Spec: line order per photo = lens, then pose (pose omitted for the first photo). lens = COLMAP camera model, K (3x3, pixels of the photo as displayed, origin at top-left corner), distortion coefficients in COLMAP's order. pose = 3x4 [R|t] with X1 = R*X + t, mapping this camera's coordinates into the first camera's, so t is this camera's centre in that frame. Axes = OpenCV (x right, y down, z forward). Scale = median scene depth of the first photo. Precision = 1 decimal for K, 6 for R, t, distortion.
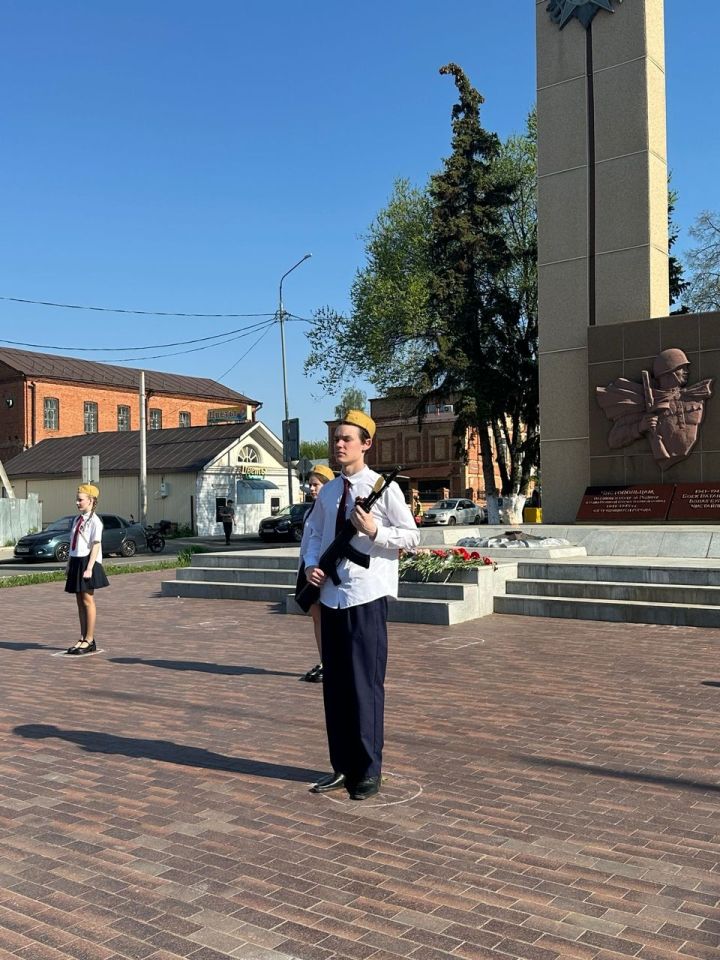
lens RADIAL K [[938.0, 0, 356.9], [0, 938.0, 479.9], [0, 0, 1]] dist [0.182865, -0.336262]
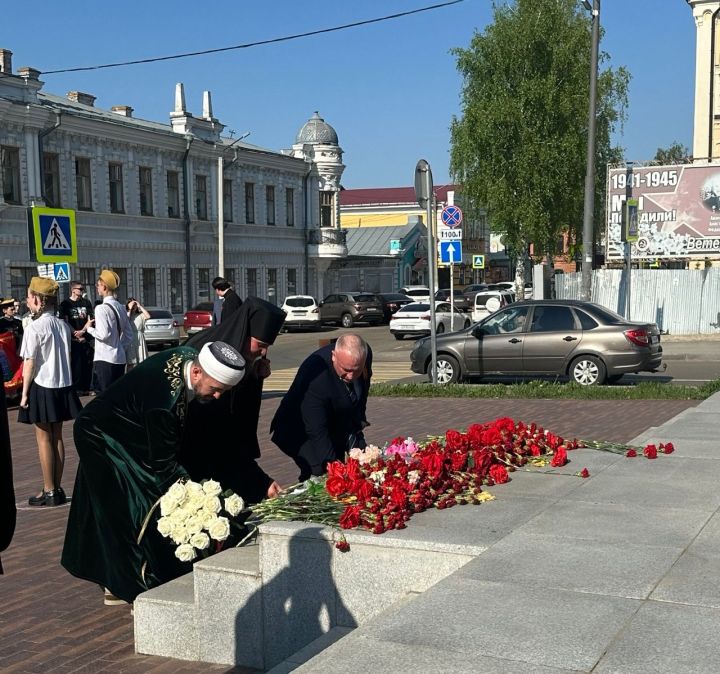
lens RADIAL K [[1054.3, 0, 377.7], [0, 1054.3, 392.9], [0, 0, 1]] dist [0.199571, -0.423815]
pose [[0.189857, 0.114792, -0.975078, 0.773221], [0.046809, 0.990954, 0.125775, 0.007780], [0.980695, -0.069521, 0.182767, 1.550280]]
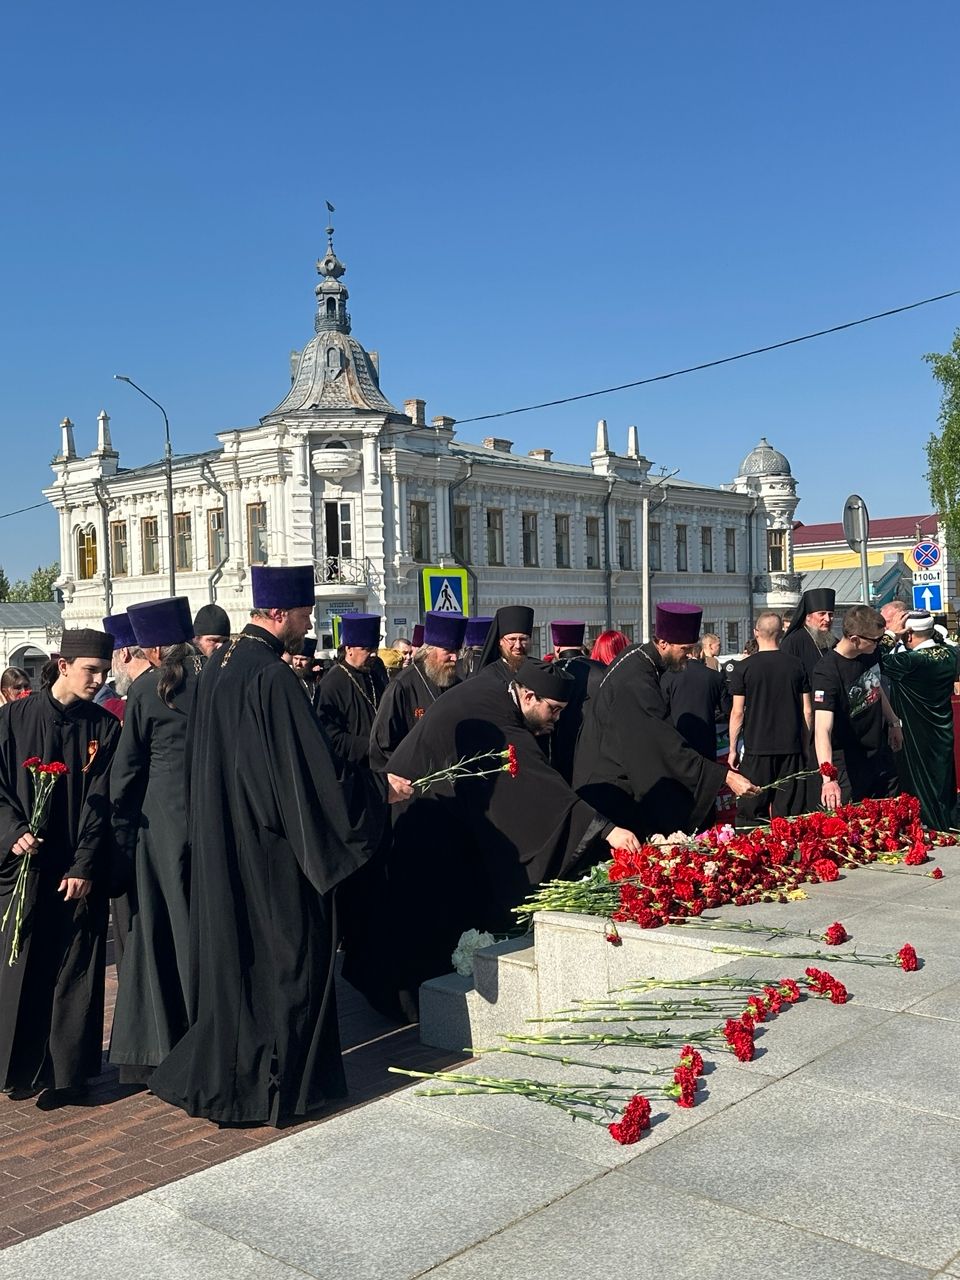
lens RADIAL K [[1252.4, 0, 481.0], [0, 1252.4, 641.5], [0, 0, 1]] dist [0.184897, -0.345306]
pose [[-0.096705, 0.014453, -0.995208, 0.856504], [0.068666, 0.997609, 0.007816, 0.002320], [0.992942, -0.067581, -0.097466, 1.635702]]
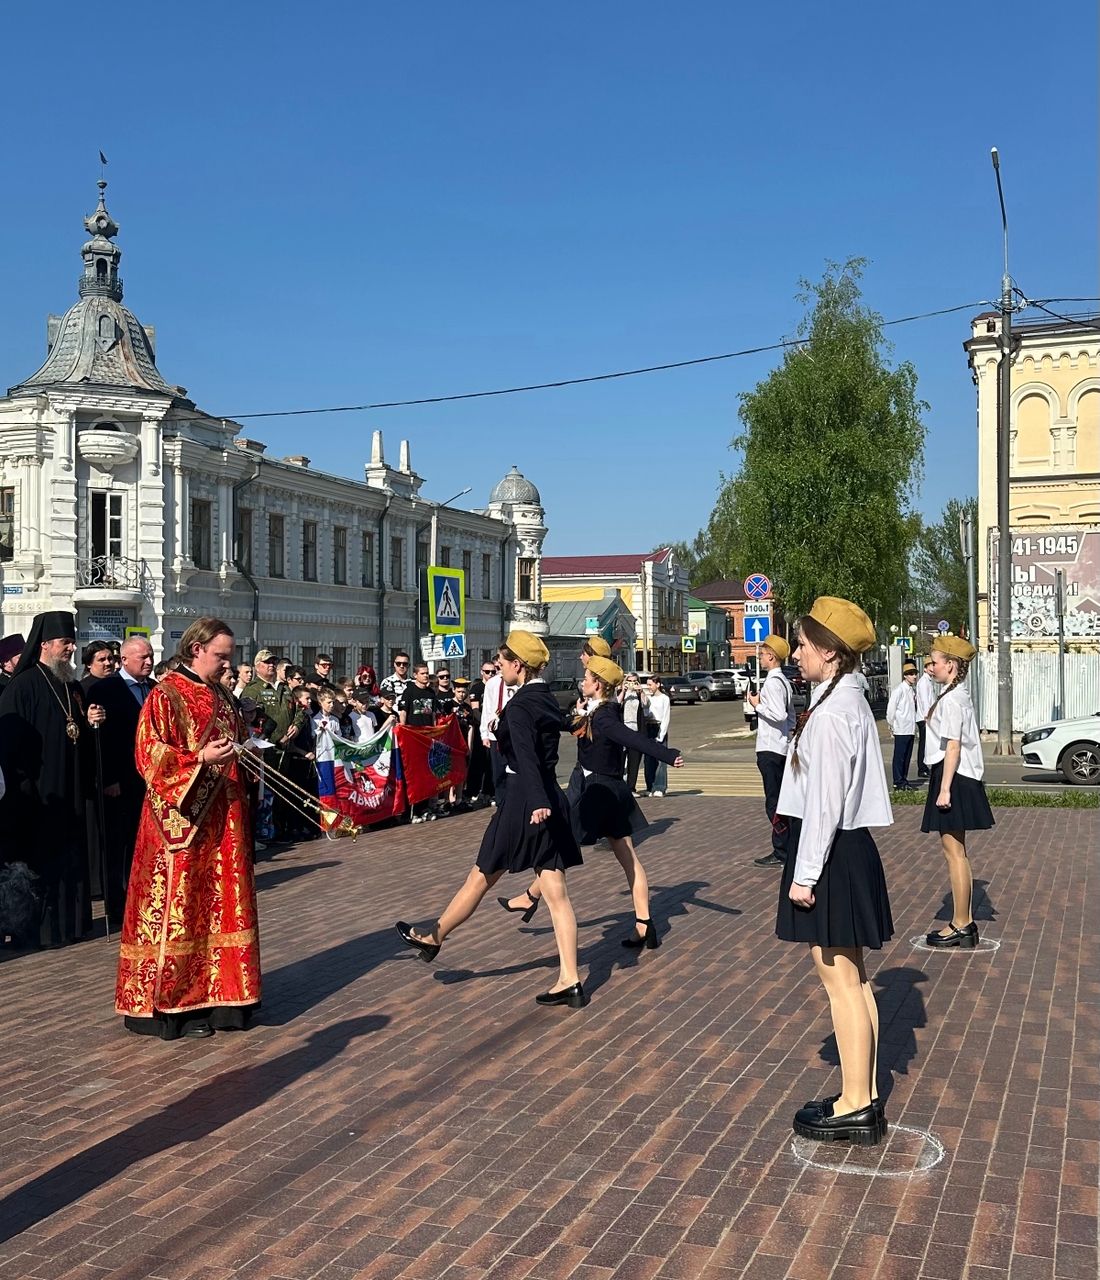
lens RADIAL K [[1279.1, 0, 548.8], [0, 1279.1, 637.6], [0, 0, 1]] dist [0.200555, -0.461269]
pose [[0.236528, -0.009999, -0.971573, 0.523250], [0.036136, 0.999346, -0.001487, 0.002781], [0.970953, -0.034757, 0.236734, 0.862204]]
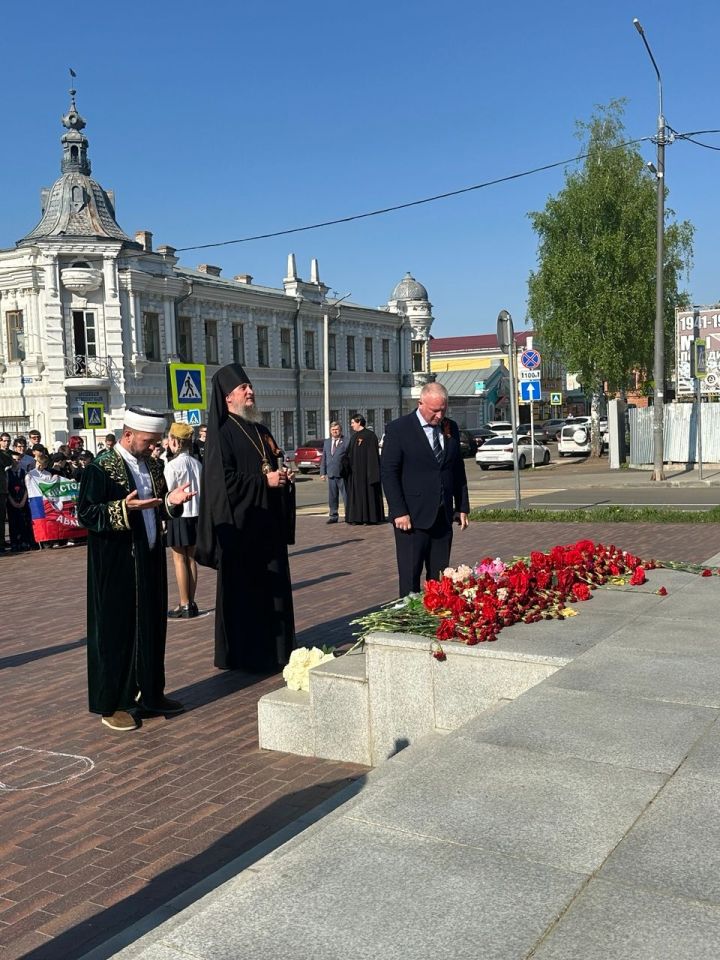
lens RADIAL K [[938.3, 0, 357.4], [0, 938.3, 469.4], [0, 0, 1]] dist [0.193419, -0.387860]
pose [[0.078598, 0.061882, -0.994984, 0.779604], [0.069232, 0.995323, 0.067372, 0.006658], [0.994500, -0.074180, 0.073946, 1.547165]]
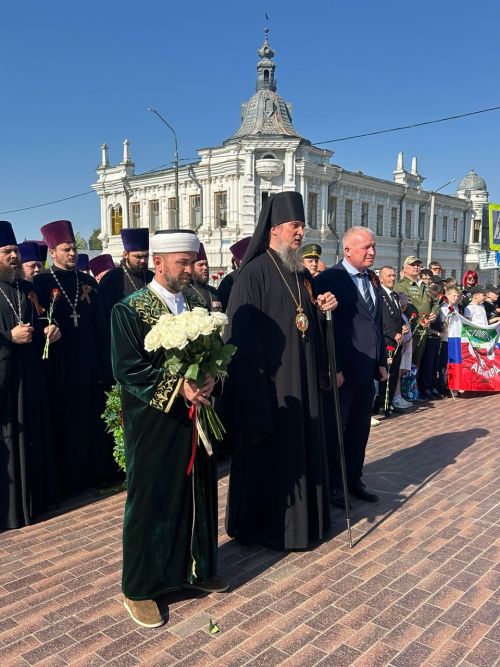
lens RADIAL K [[584.2, 0, 249.9], [0, 584.2, 331.0], [0, 0, 1]] dist [0.142033, -0.248669]
pose [[-0.109059, 0.096620, -0.989328, -0.176580], [0.040671, 0.994865, 0.092677, 0.026985], [0.993203, -0.030129, -0.112429, 0.740698]]
